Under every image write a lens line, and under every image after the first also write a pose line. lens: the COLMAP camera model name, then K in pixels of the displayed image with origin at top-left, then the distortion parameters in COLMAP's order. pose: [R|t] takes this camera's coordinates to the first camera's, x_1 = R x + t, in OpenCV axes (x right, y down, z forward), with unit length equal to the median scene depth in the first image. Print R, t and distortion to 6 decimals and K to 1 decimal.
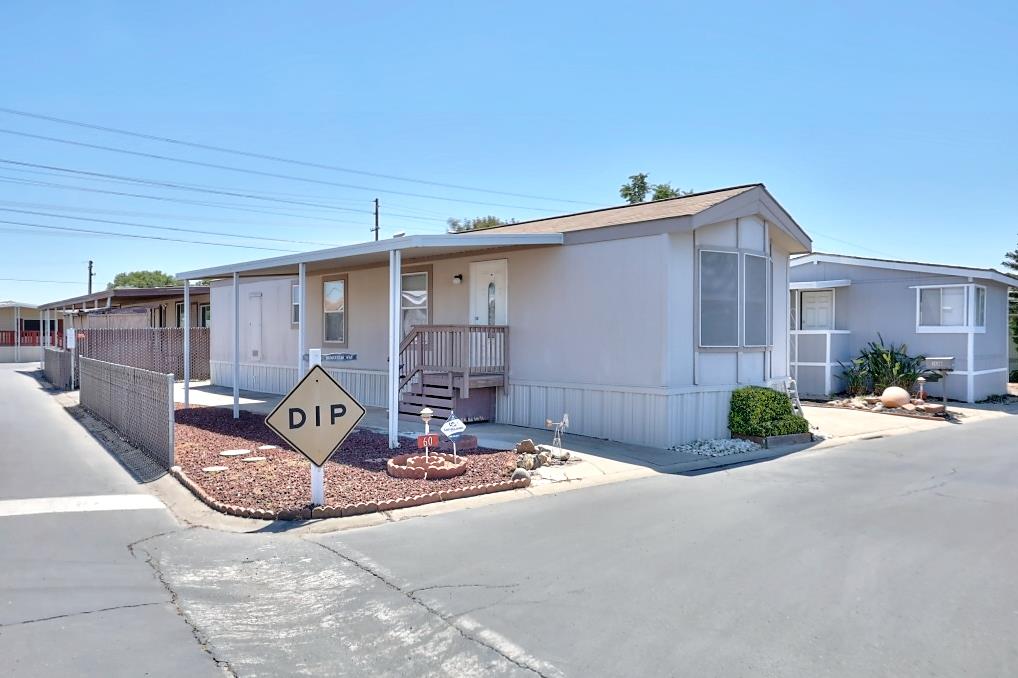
lens RADIAL K [[715.4, 0, 514.7], [0, 715.4, 336.2], [0, 0, 1]] dist [-0.005004, -0.000235]
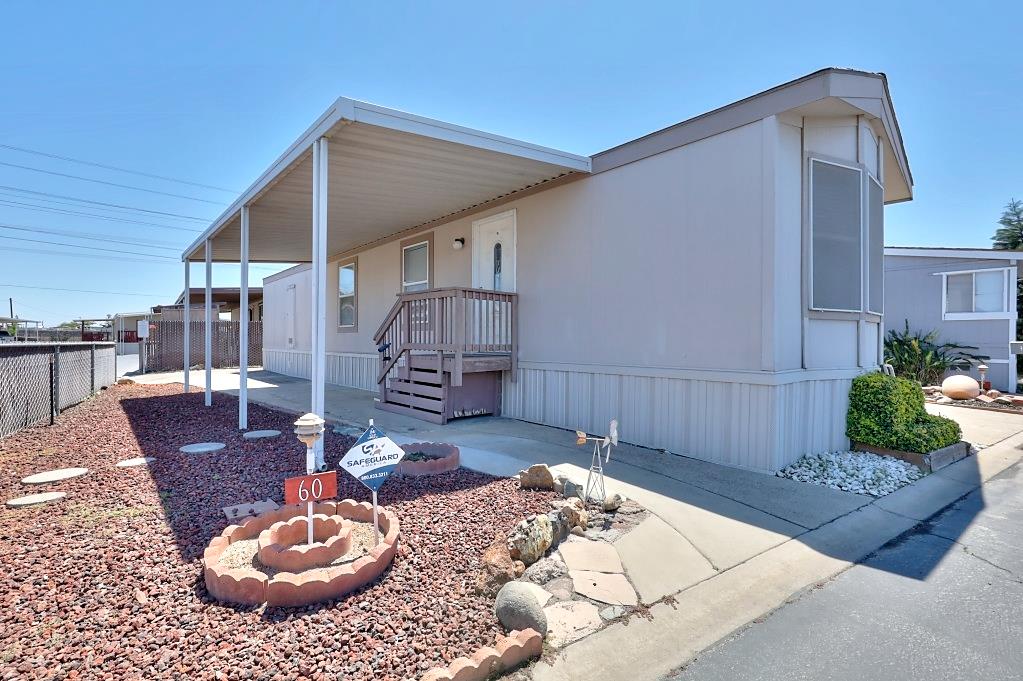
lens RADIAL K [[459.2, 0, 514.5], [0, 459.2, 341.0], [0, 0, 1]] dist [0.004888, 0.000303]
pose [[0.998989, 0.002811, -0.044873, 0.011159], [-0.002921, 0.999993, -0.002376, 0.040031], [0.044866, 0.002505, 0.998990, 0.514591]]
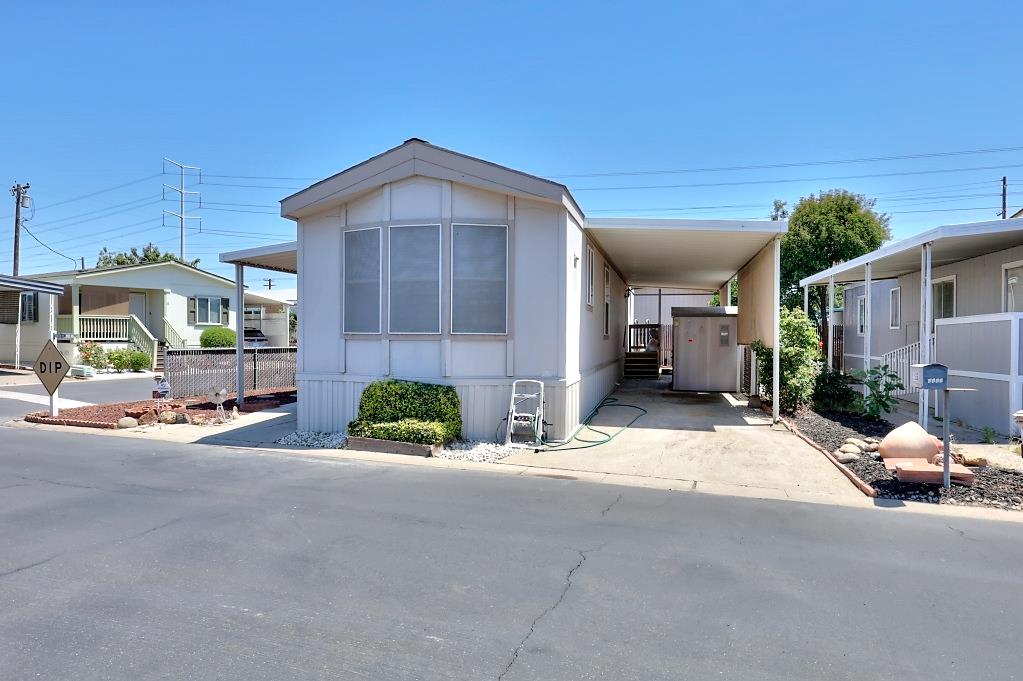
lens RADIAL K [[629.5, 0, 511.5], [0, 629.5, 340.2], [0, 0, 1]] dist [-0.000753, -0.003752]
pose [[0.511236, 0.006608, -0.859415, 0.975273], [-0.004678, 0.999977, 0.004906, 0.016410], [0.859427, 0.001513, 0.511256, 0.680958]]
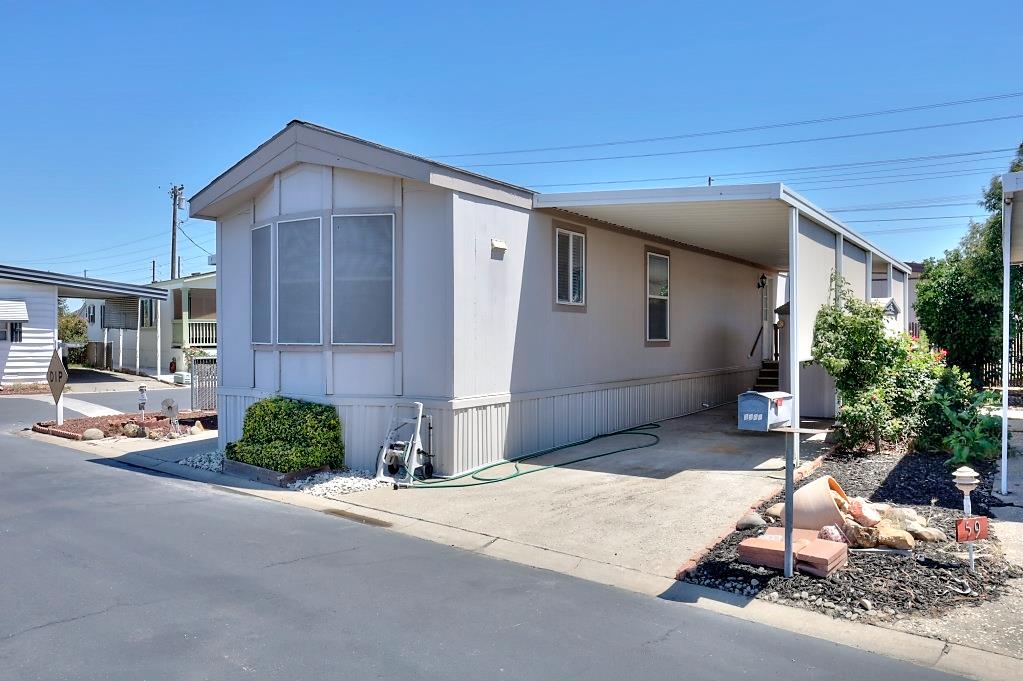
lens RADIAL K [[780.8, 0, 514.7], [0, 780.8, 341.9], [0, 0, 1]] dist [0.000489, 0.006779]
pose [[0.204473, 0.006194, -0.978853, 1.099884], [0.001024, 0.999978, 0.006542, 0.006103], [0.978872, -0.002340, 0.204462, 0.995156]]
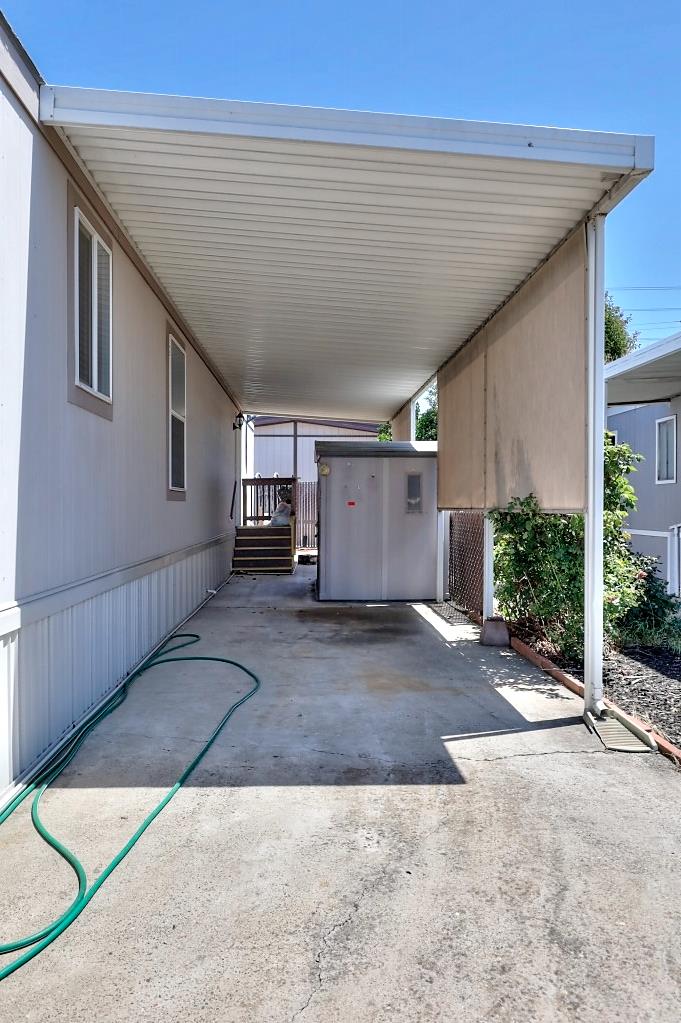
lens RADIAL K [[780.8, 0, 340.5], [0, 780.8, 511.6], [0, 0, 1]] dist [0.000489, 0.006779]
pose [[0.732874, 0.002885, -0.680358, 0.618144], [0.000793, 0.999987, 0.005095, 0.026185], [0.680364, -0.004273, 0.732862, 1.031809]]
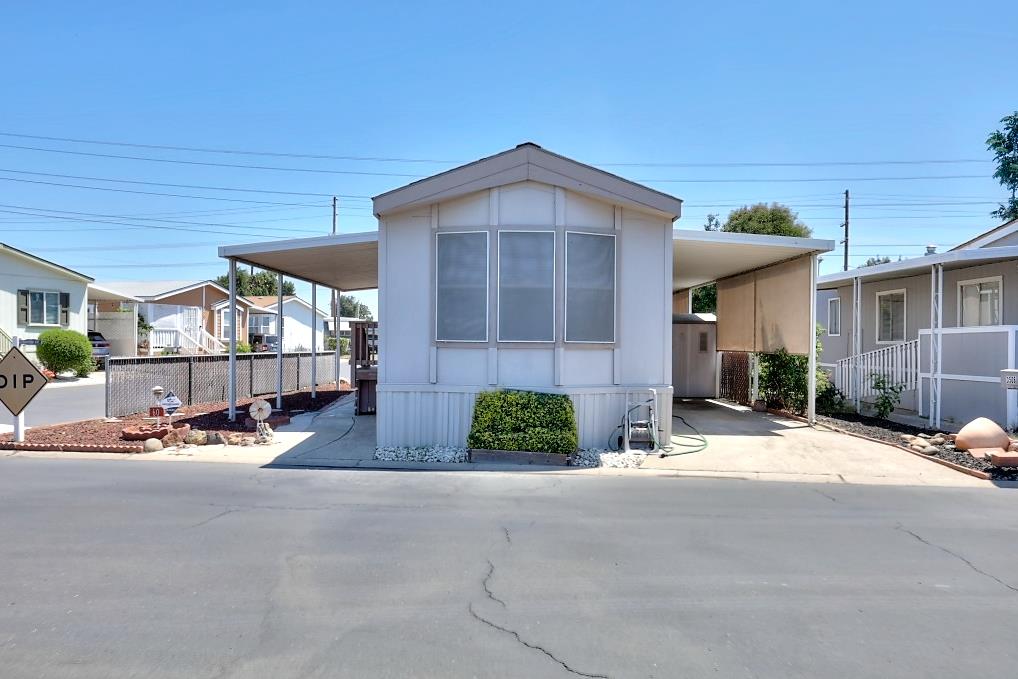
lens RADIAL K [[715.4, 0, 506.7], [0, 715.4, 338.1], [0, 0, 1]] dist [-0.005004, -0.000235]
pose [[0.712331, 0.001117, -0.701843, 0.848821], [-0.006998, 0.999960, -0.005511, 0.013442], [0.701809, 0.008837, 0.712310, 0.378318]]
